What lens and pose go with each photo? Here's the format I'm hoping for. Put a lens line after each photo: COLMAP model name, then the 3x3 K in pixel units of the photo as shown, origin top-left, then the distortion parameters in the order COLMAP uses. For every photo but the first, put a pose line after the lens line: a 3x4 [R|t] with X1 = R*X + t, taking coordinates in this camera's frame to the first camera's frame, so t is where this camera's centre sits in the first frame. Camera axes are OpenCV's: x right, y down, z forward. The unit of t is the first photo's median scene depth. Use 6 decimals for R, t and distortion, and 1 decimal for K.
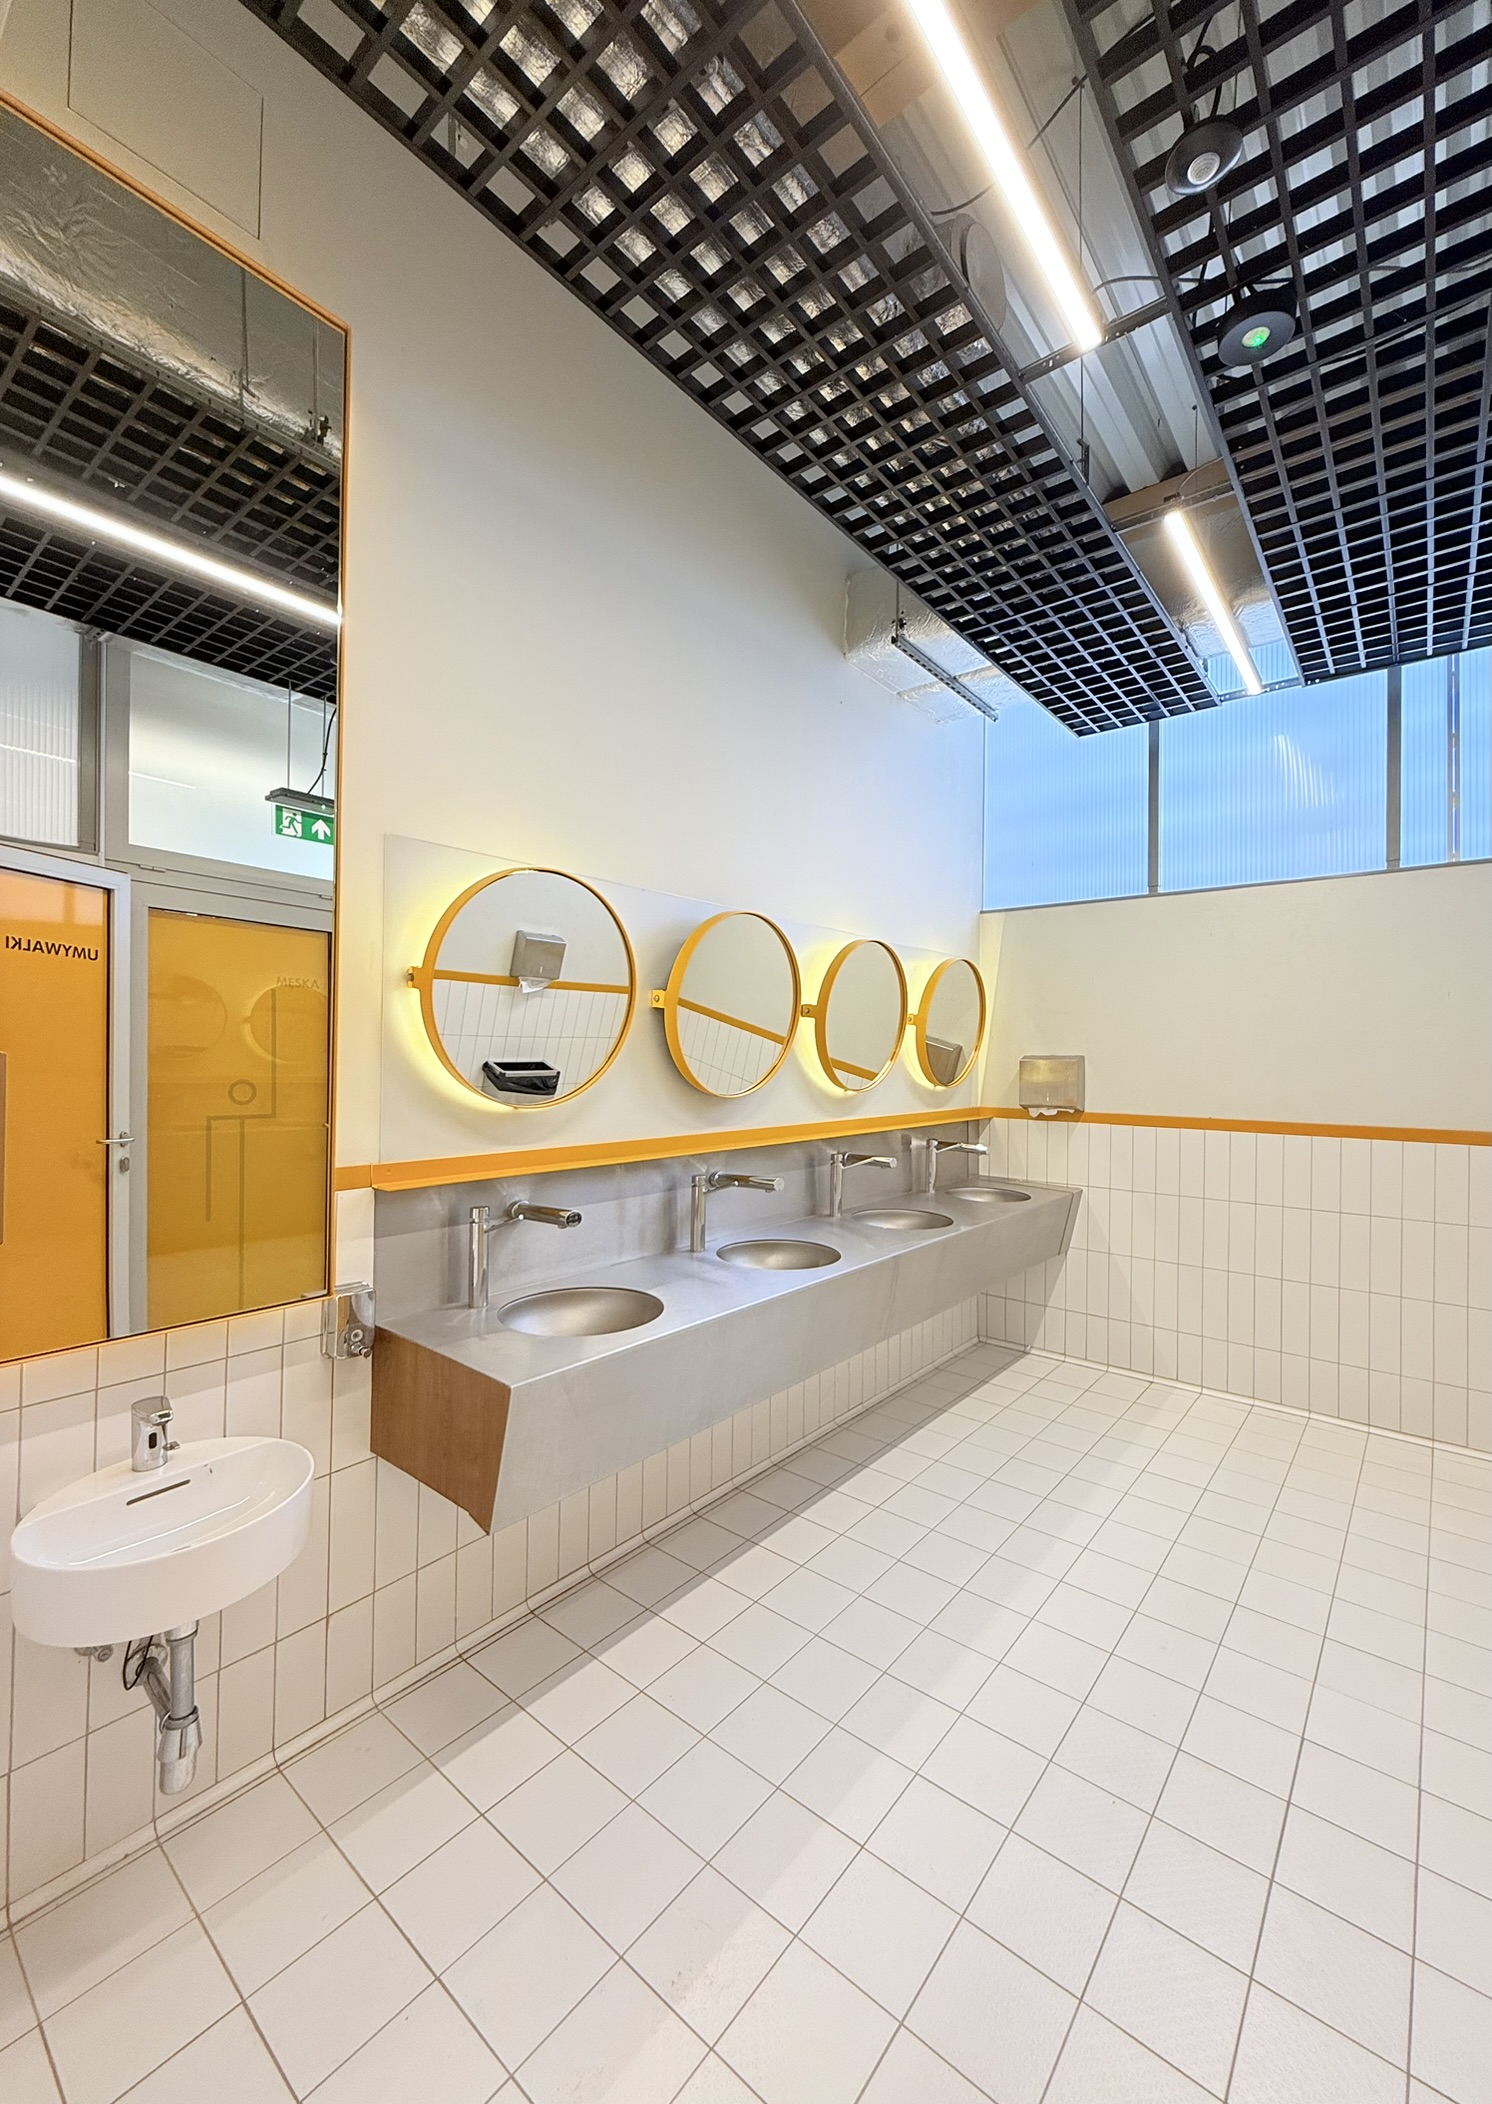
lens RADIAL K [[837.7, 0, 792.4], [0, 837.7, 1060.0], [0, 0, 1]] dist [0.003147, 0.000104]
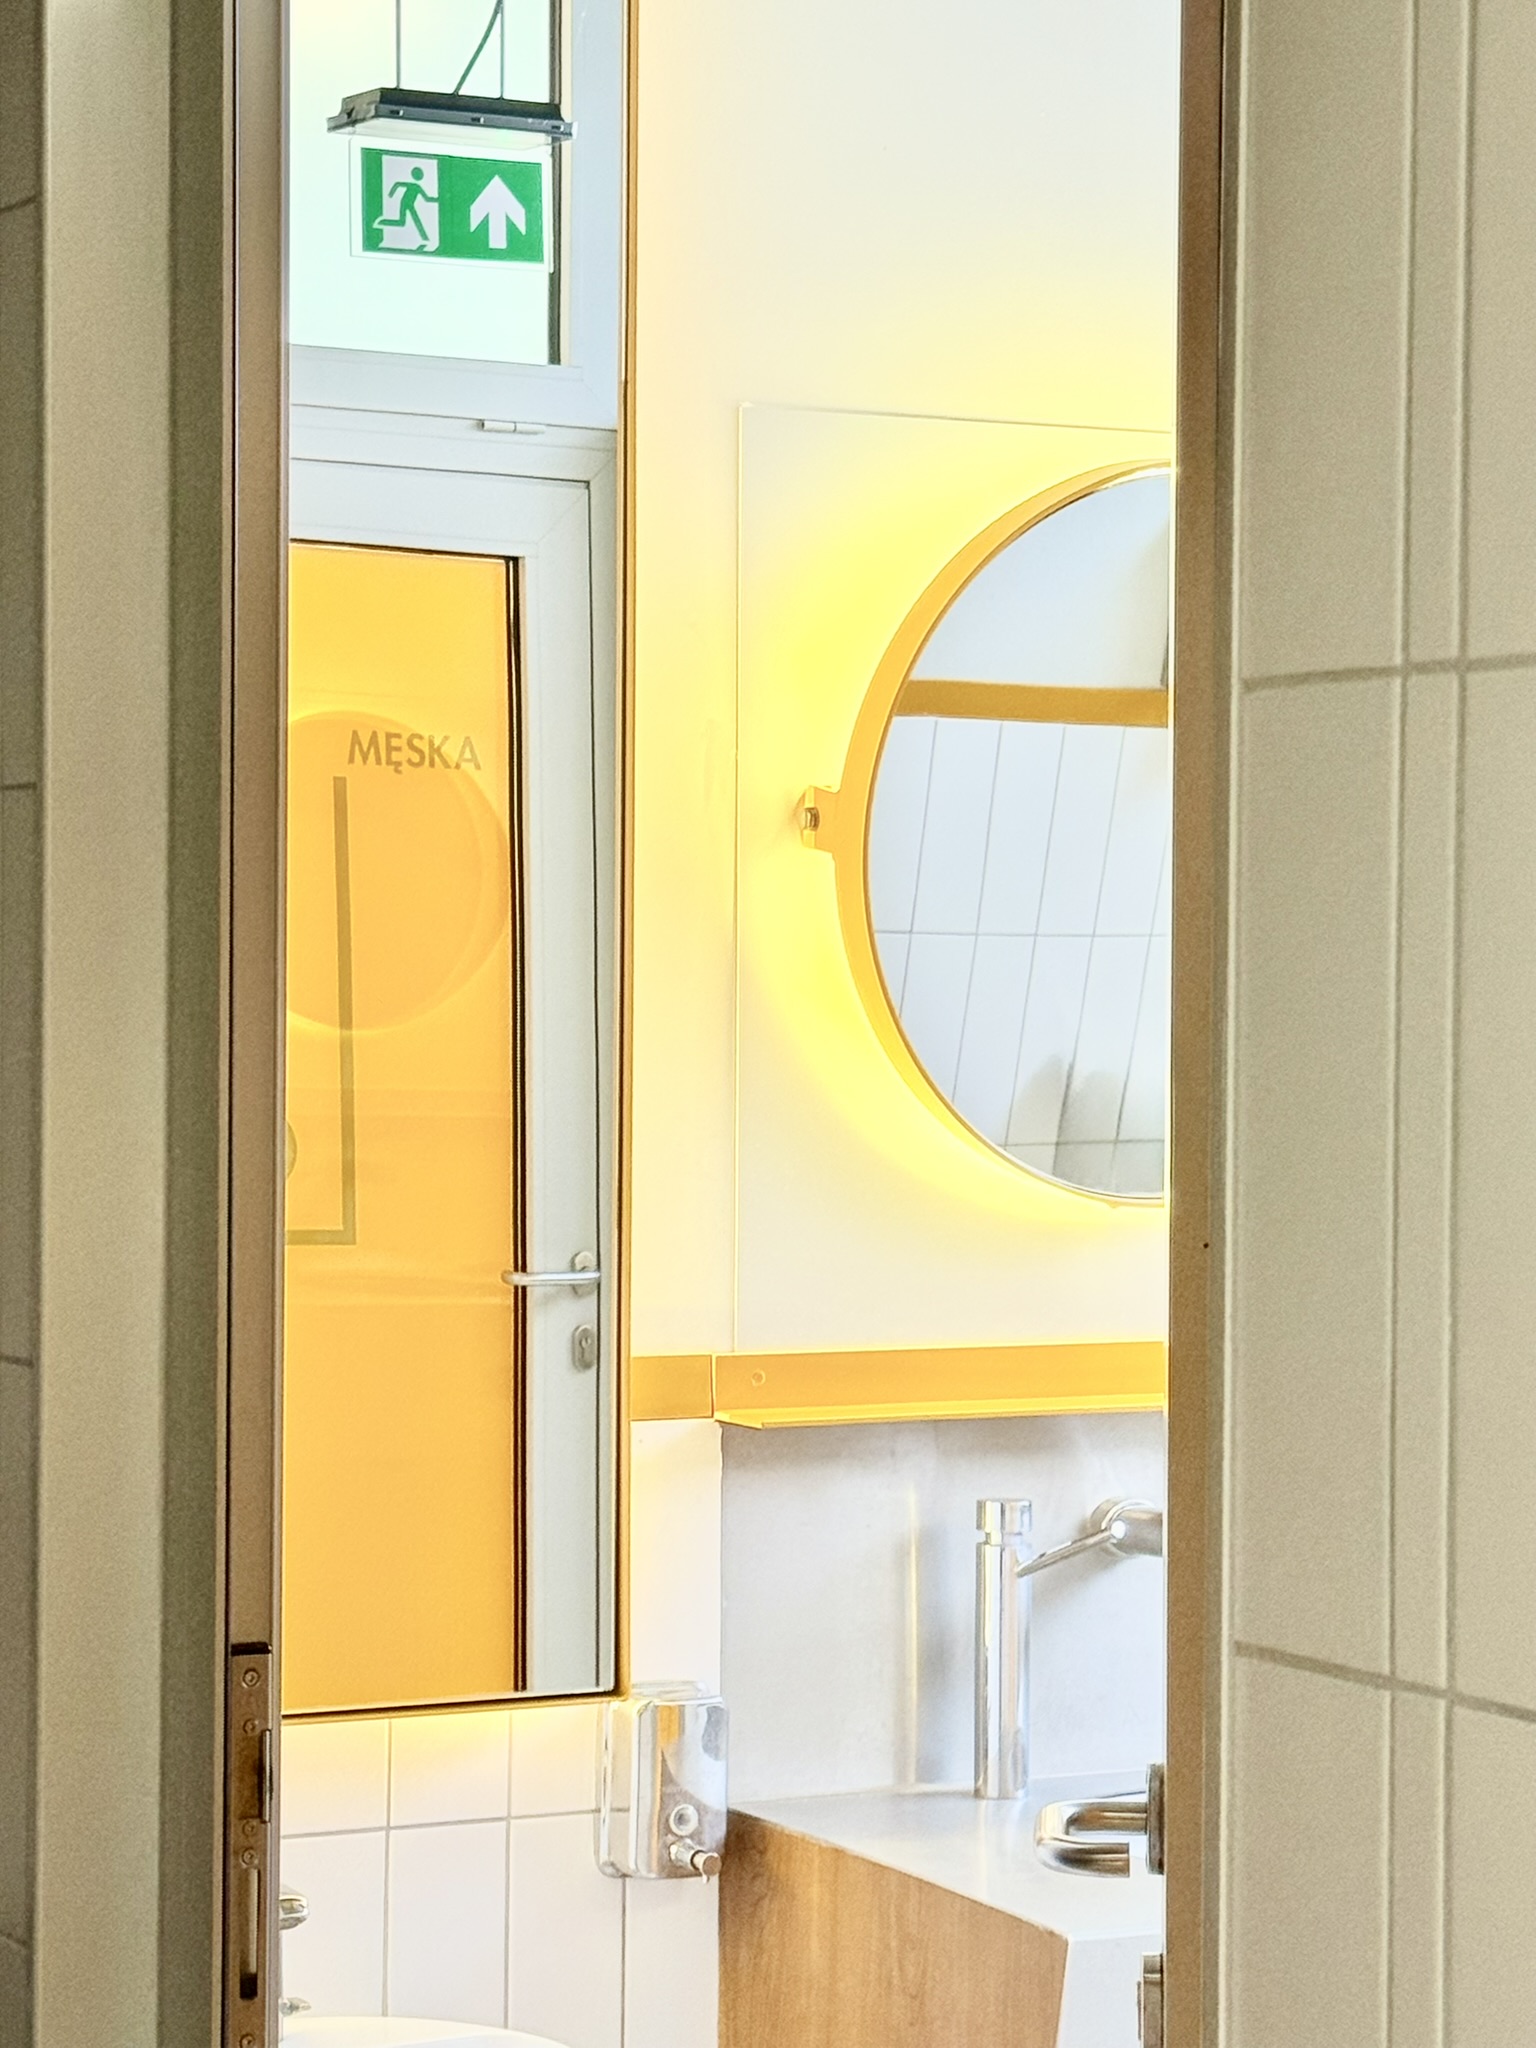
lens RADIAL K [[4823.8, 0, 768.1], [0, 4823.8, 1022.8], [0, 0, 1]] dist [-0.025135, 0.000000]
pose [[0.909656, -0.005860, -0.415321, 0.358946], [0.007375, 0.999971, 0.002044, -0.018327], [0.415297, -0.004923, 0.909673, -0.827705]]
